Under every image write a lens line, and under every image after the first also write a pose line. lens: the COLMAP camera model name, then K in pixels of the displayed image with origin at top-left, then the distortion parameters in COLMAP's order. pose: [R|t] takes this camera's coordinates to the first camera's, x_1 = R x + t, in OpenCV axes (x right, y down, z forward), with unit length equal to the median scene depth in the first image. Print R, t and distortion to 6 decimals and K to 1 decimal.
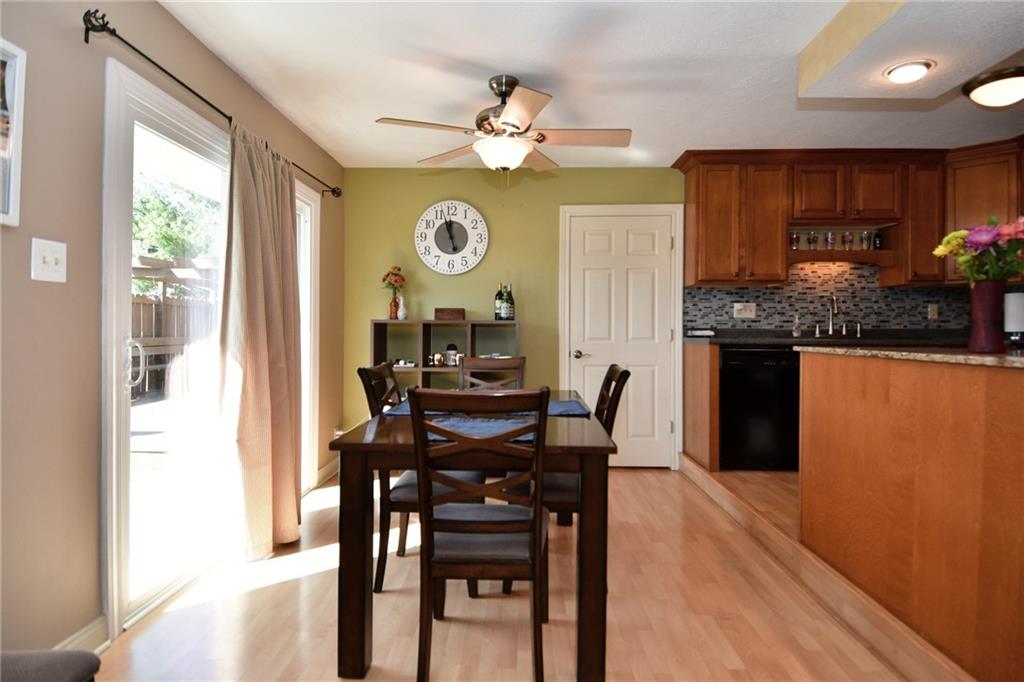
lens RADIAL K [[533.0, 0, 511.3], [0, 533.0, 333.4], [0, 0, 1]] dist [0.046453, -0.050390]
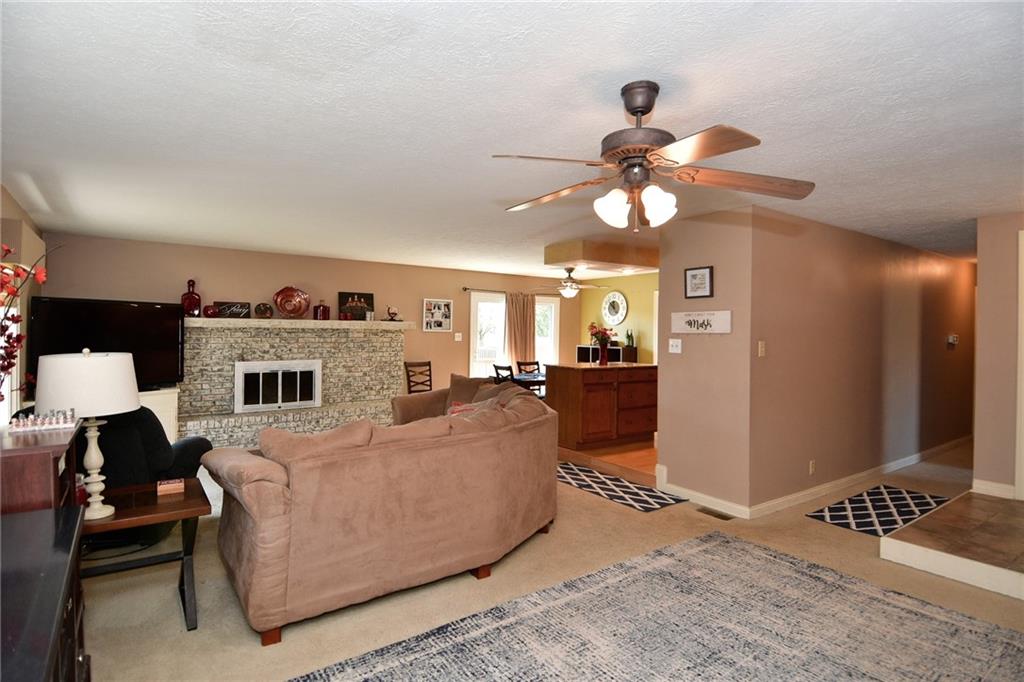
lens RADIAL K [[533.0, 0, 509.7], [0, 533.0, 332.2], [0, 0, 1]] dist [0.046453, -0.050390]
pose [[0.598030, 0.004913, -0.801459, 1.430522], [-0.016413, 0.999847, -0.006118, -0.062113], [0.801306, 0.016813, 0.598018, -0.676476]]
